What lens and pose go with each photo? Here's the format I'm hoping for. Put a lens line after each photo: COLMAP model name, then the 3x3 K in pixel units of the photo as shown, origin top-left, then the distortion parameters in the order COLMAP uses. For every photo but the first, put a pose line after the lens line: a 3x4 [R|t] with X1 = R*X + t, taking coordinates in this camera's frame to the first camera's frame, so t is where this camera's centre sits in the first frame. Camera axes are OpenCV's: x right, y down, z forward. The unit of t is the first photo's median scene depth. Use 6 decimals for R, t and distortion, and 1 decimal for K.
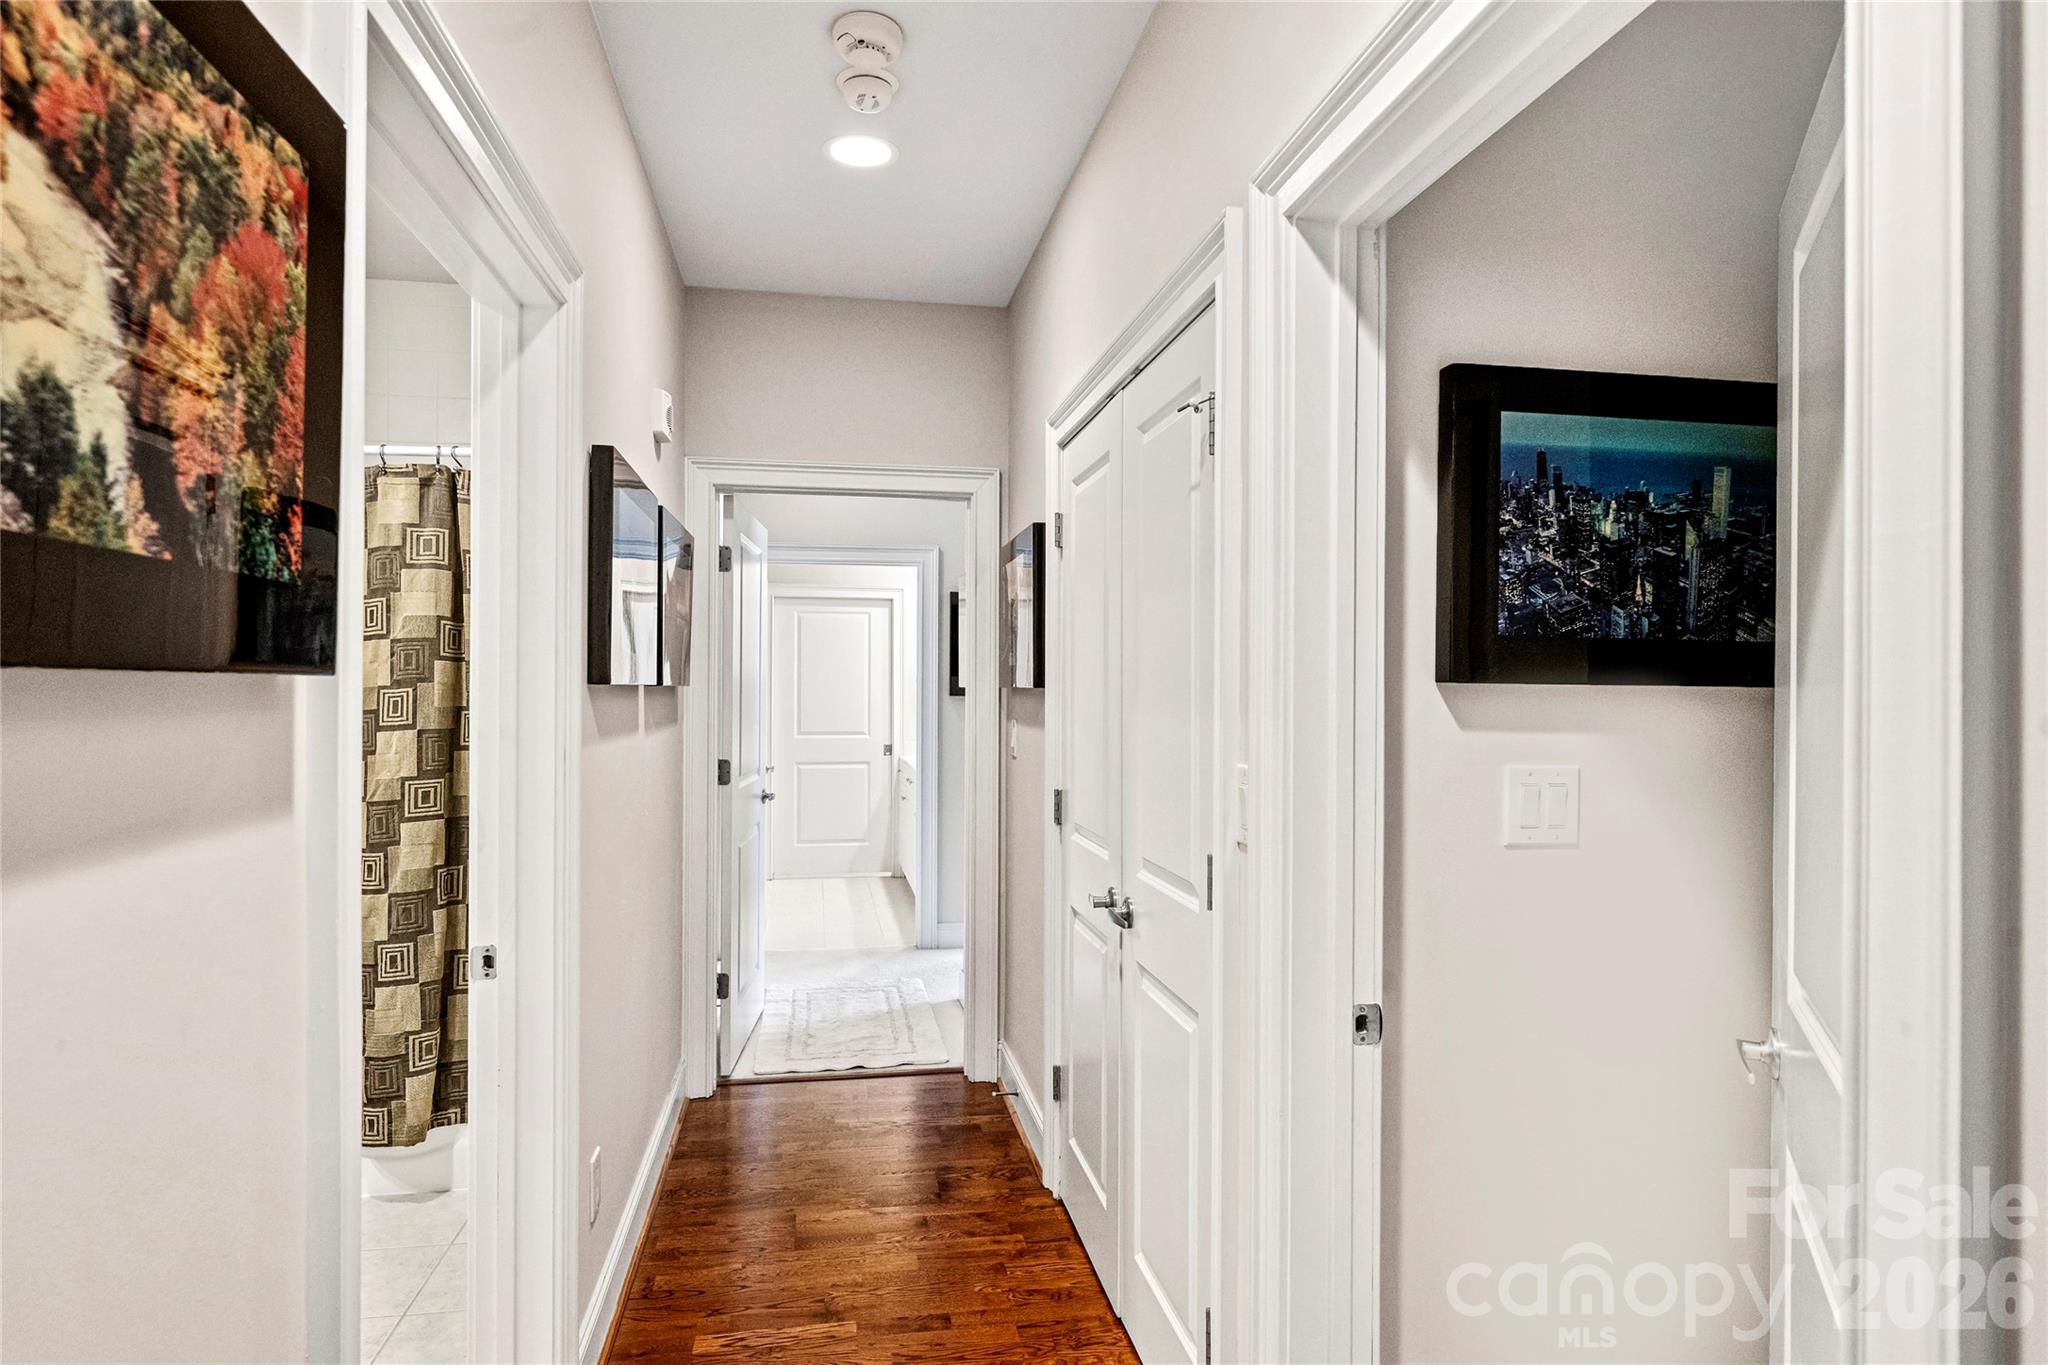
lens RADIAL K [[1121.9, 0, 1014.9], [0, 1121.9, 681.1], [0, 0, 1]] dist [-0.000572, -0.002003]
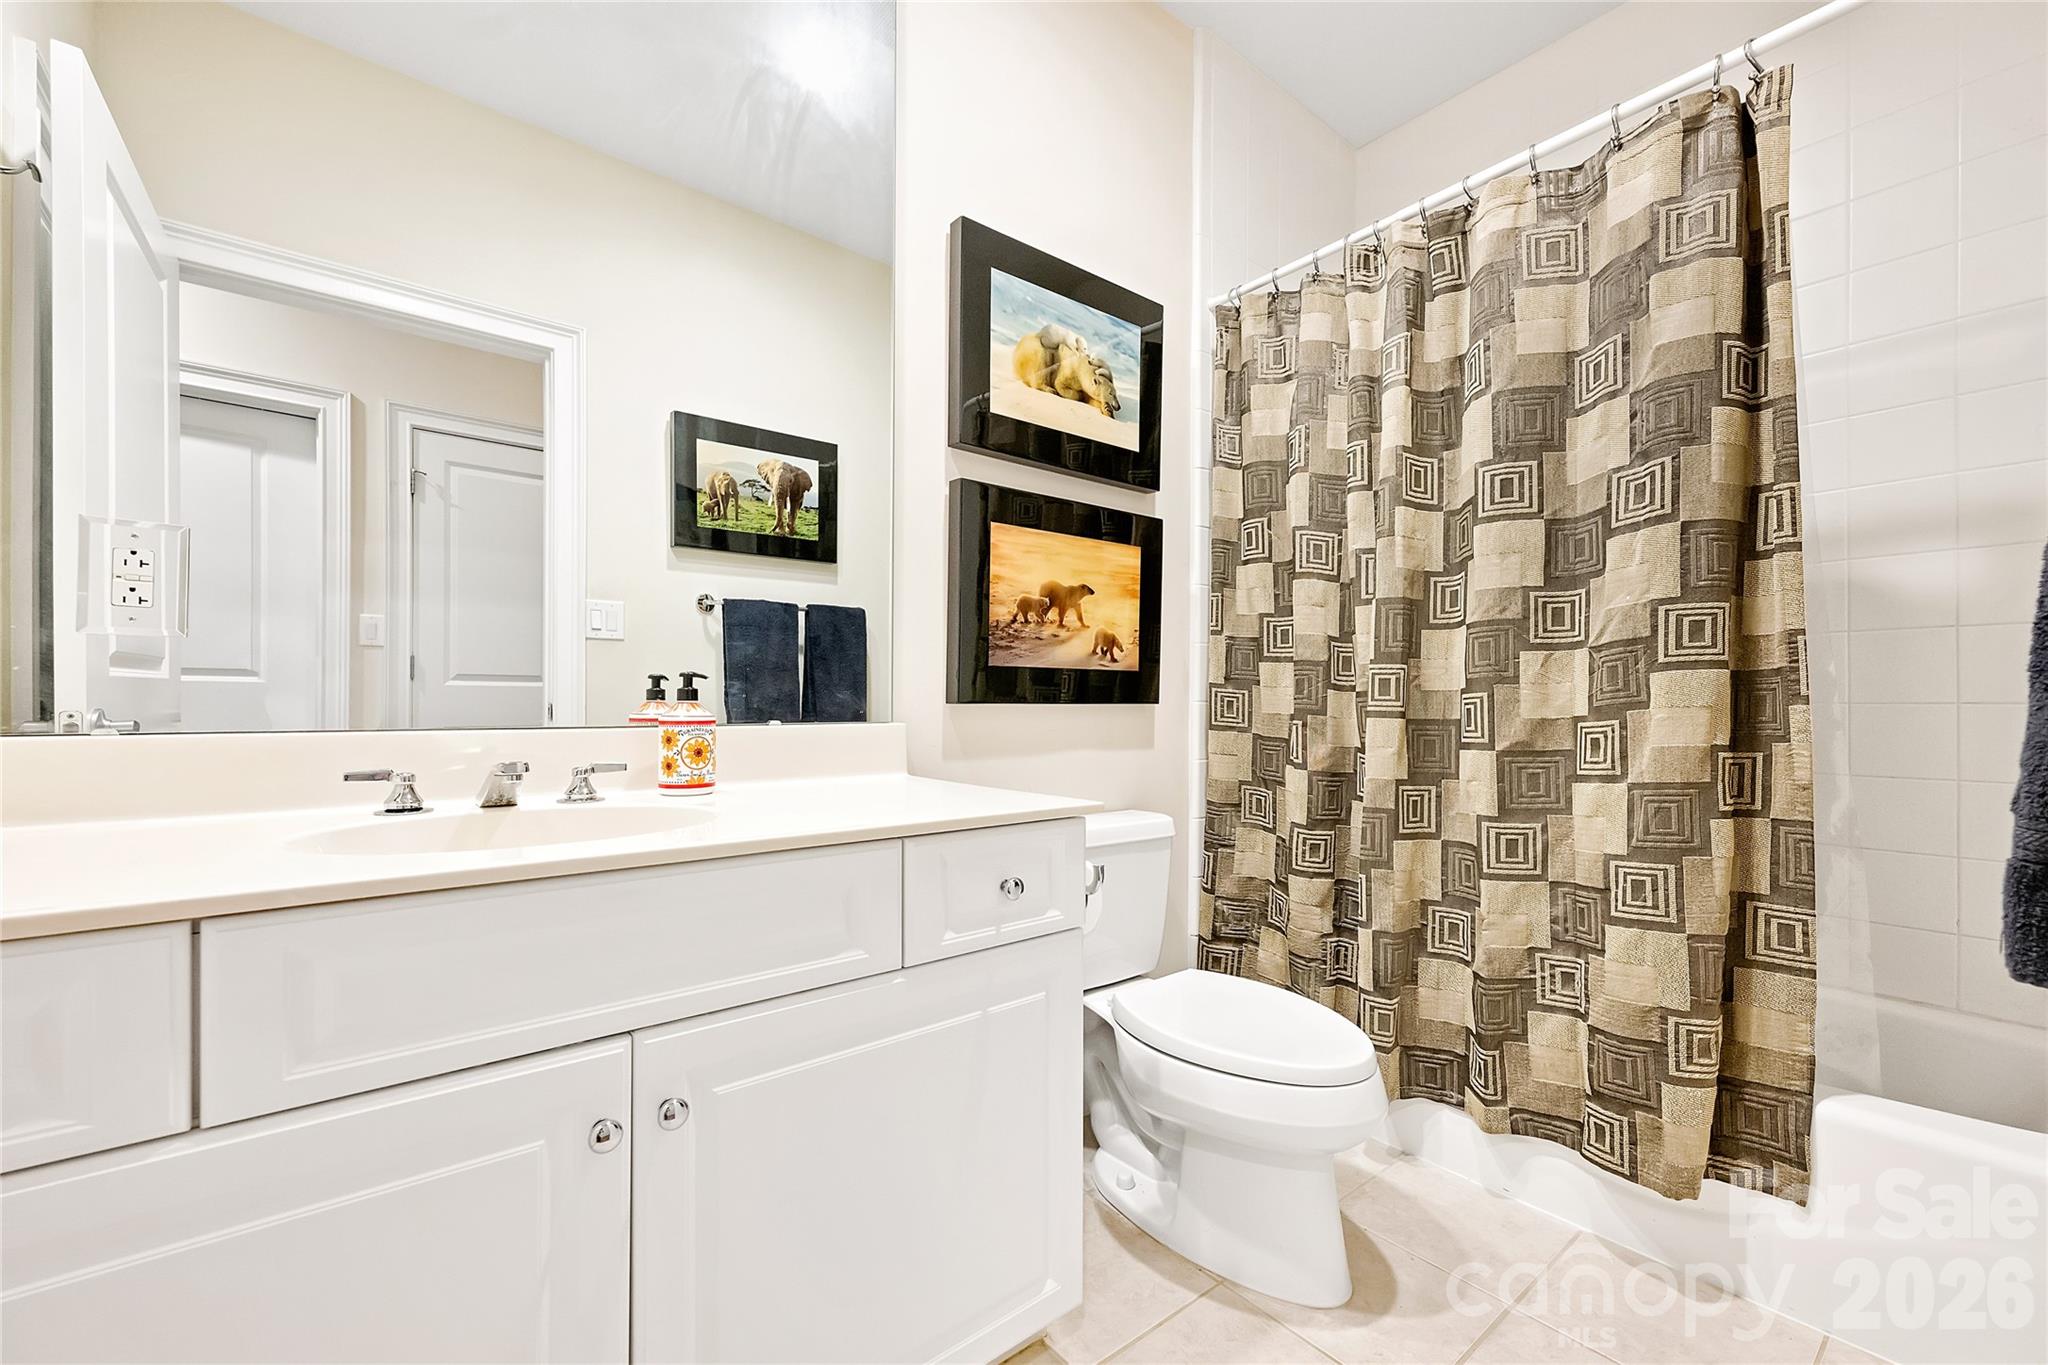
lens RADIAL K [[818.5, 0, 1018.1], [0, 818.5, 704.5], [0, 0, 1]] dist [-0.000881, 0.000175]
pose [[0.479283, -0.000176, -0.877661, -0.311416], [-0.002132, 0.999997, -0.001365, 0.144561], [0.877658, 0.002526, 0.479281, 0.463195]]
